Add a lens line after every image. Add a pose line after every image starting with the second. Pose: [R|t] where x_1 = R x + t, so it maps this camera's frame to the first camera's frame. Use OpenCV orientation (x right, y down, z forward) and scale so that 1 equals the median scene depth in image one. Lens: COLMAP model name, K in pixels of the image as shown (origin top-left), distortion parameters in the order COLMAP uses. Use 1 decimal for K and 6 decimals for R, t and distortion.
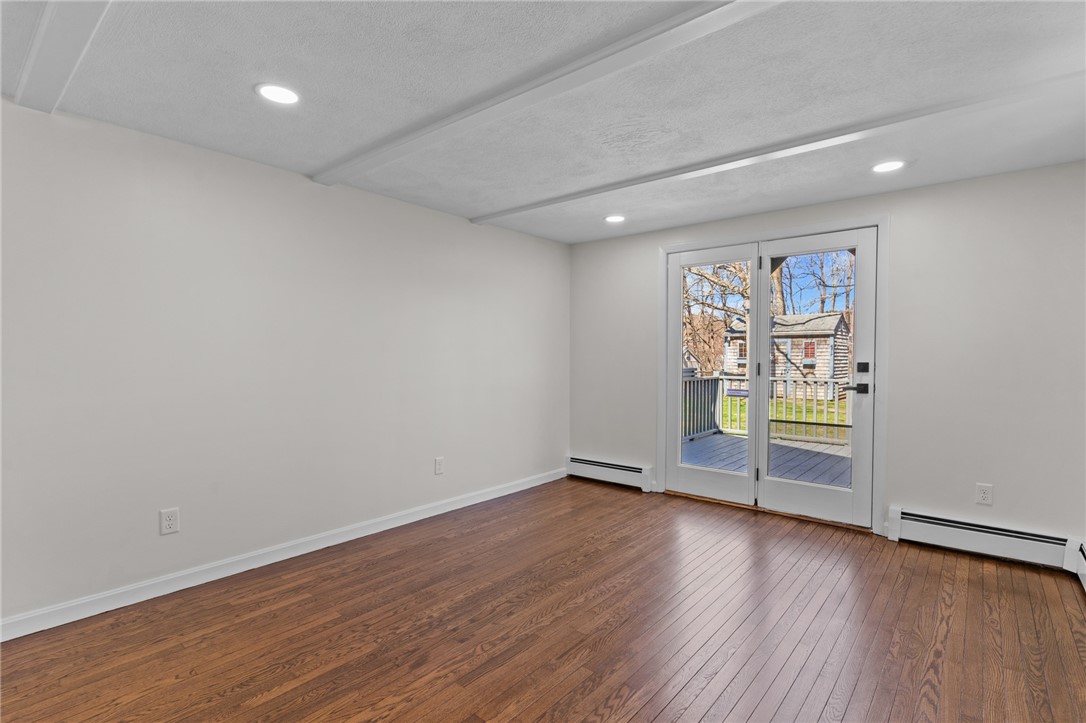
lens RADIAL K [[516.2, 0, 547.1], [0, 516.2, 365.5], [0, 0, 1]] dist [0.003362, -0.001732]
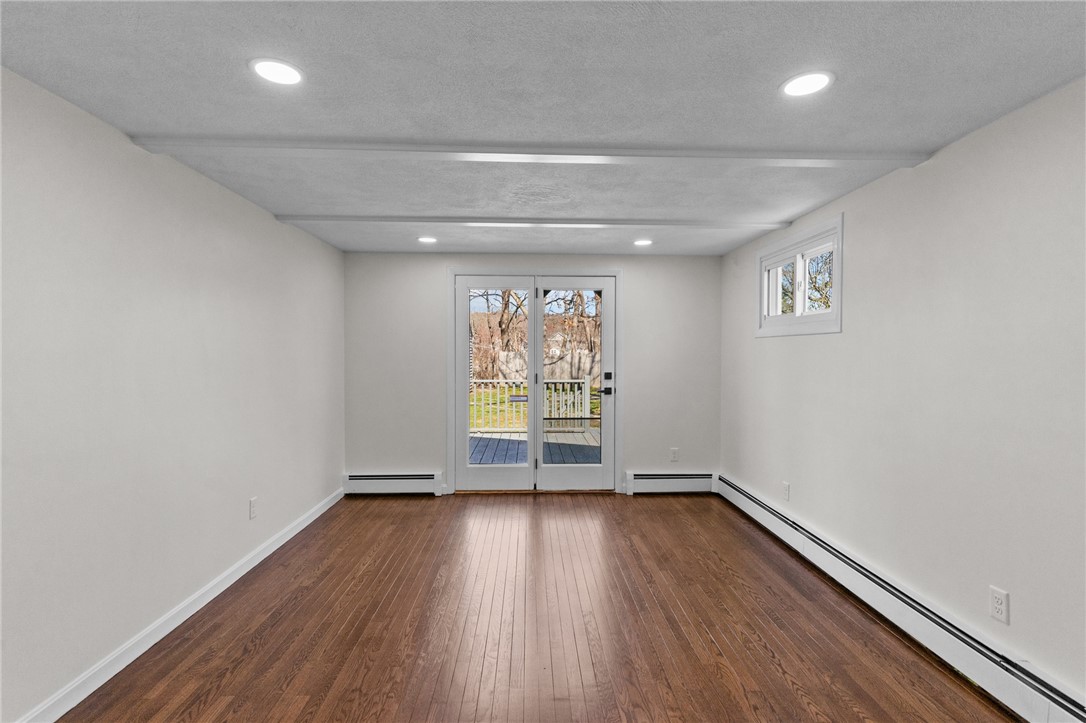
lens RADIAL K [[516.2, 0, 543.9], [0, 516.2, 362.0], [0, 0, 1]] dist [0.003362, -0.001732]
pose [[0.746044, -0.012349, 0.665782, -0.427532], [0.013386, 0.999904, 0.003546, -0.039575], [-0.665762, 0.006267, 0.746138, 0.068434]]
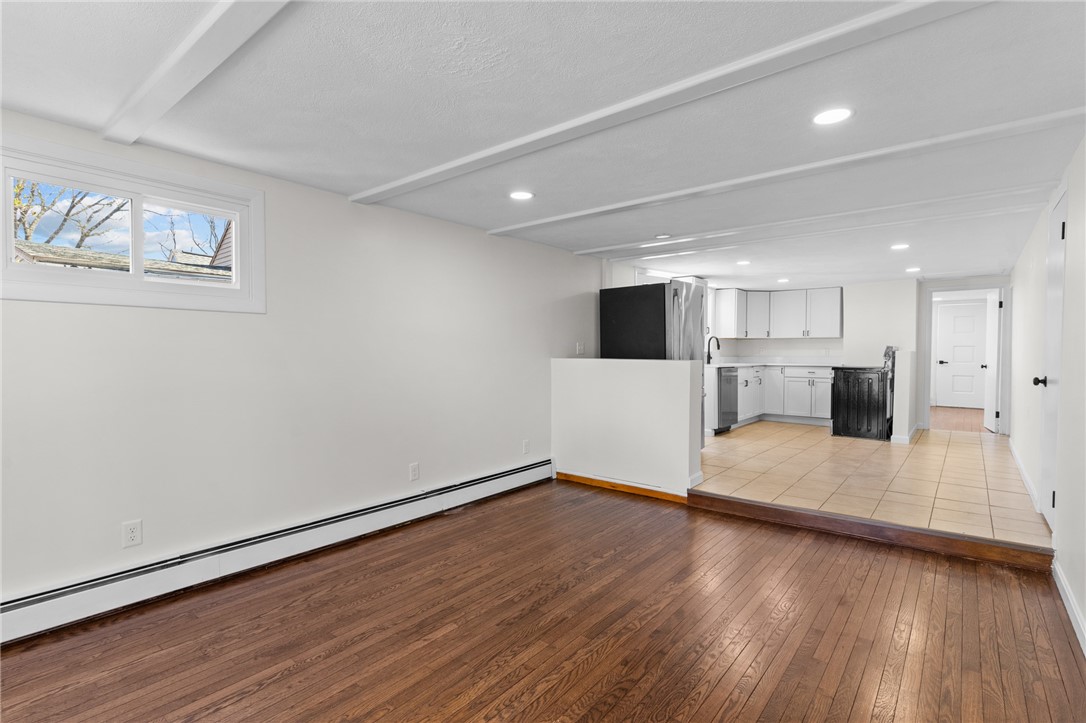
lens RADIAL K [[516.2, 0, 543.0], [0, 516.2, 363.2], [0, 0, 1]] dist [0.003362, -0.001732]
pose [[-0.999896, -0.002810, -0.014156, 0.050805], [-0.003407, 0.999100, 0.042290, -0.035557], [0.014024, 0.042334, -0.999005, 1.183444]]
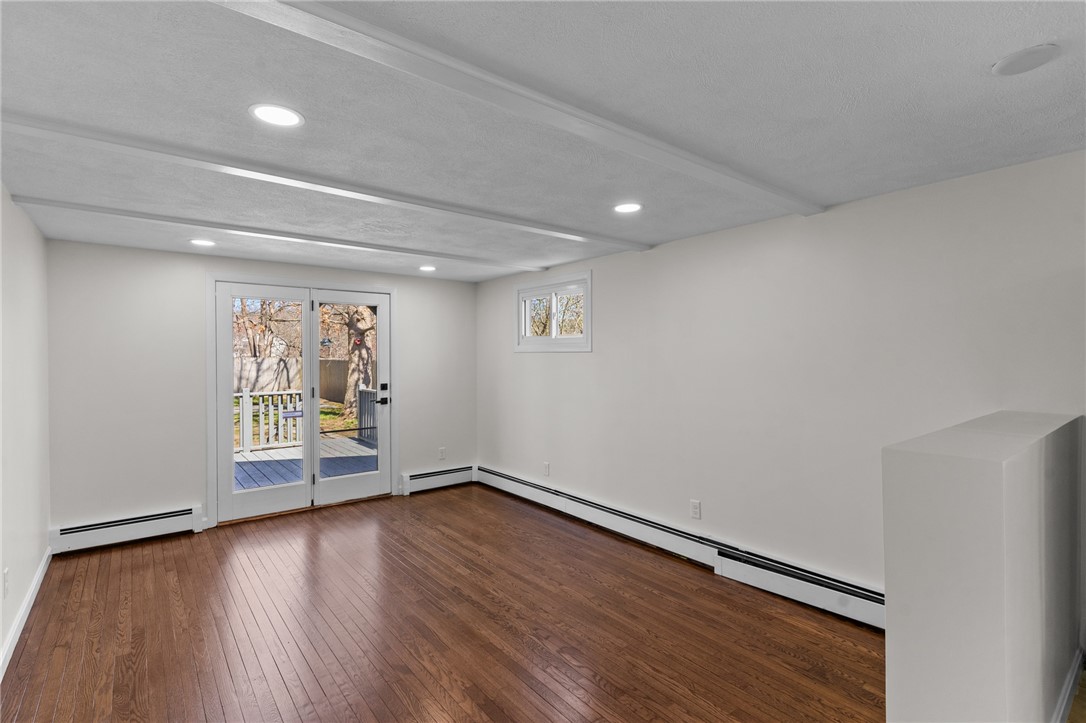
lens RADIAL K [[516.2, 0, 542.0], [0, 516.2, 358.0], [0, 0, 1]] dist [0.003362, -0.001732]
pose [[0.203560, -0.006913, 0.979038, -0.718683], [0.023689, 0.999717, 0.002133, -0.068970], [-0.978776, 0.022758, 0.203666, 0.236239]]
